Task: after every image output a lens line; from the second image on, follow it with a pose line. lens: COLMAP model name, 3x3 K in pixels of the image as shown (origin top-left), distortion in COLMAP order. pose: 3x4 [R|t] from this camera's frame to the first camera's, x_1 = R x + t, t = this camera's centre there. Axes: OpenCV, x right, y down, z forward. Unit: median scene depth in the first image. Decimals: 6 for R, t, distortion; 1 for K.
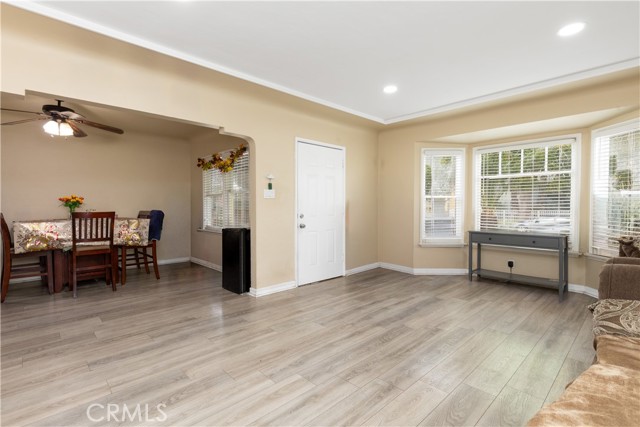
lens RADIAL K [[290.9, 0, 317.6], [0, 290.9, 210.8], [0, 0, 1]] dist [0.001177, -0.000128]
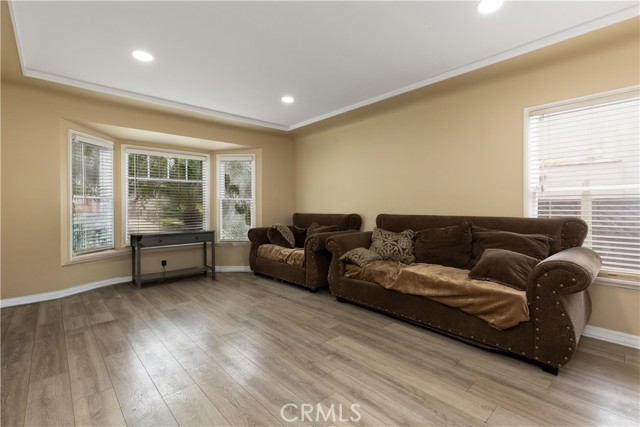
lens RADIAL K [[290.9, 0, 317.6], [0, 290.9, 210.8], [0, 0, 1]] dist [0.001177, -0.000128]
pose [[0.029596, -0.014562, 0.999456, -0.582941], [0.022962, 0.999640, 0.013884, -0.014475], [-0.999298, 0.022538, 0.029920, 0.608444]]
